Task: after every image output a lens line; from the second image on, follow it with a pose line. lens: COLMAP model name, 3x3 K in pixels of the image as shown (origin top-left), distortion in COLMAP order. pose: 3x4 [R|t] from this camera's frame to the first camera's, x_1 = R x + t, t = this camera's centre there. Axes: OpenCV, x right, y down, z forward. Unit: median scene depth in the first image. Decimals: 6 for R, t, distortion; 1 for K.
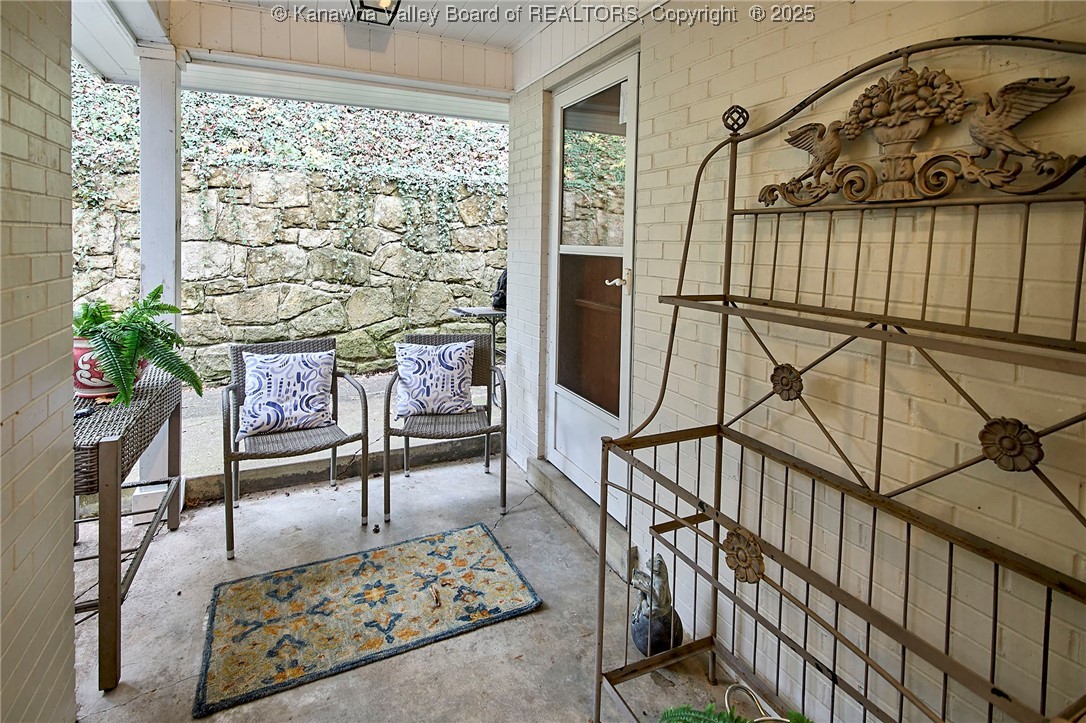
lens RADIAL K [[546.9, 0, 539.1], [0, 546.9, 276.4], [0, 0, 1]] dist [0.003689, -0.005590]
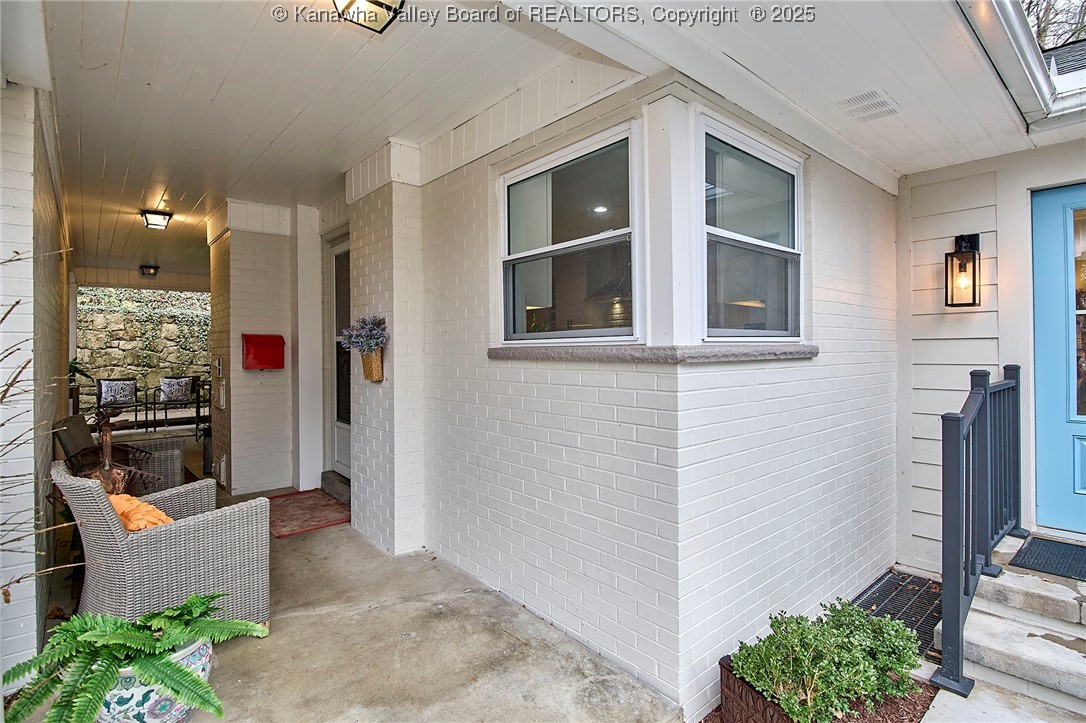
lens RADIAL K [[546.9, 0, 544.3], [0, 546.9, 353.0], [0, 0, 1]] dist [0.003689, -0.005590]
pose [[0.965776, -0.026165, 0.258056, 0.575896], [0.040568, 0.997892, -0.050646, 0.128921], [-0.256187, 0.059381, 0.964802, -1.399172]]
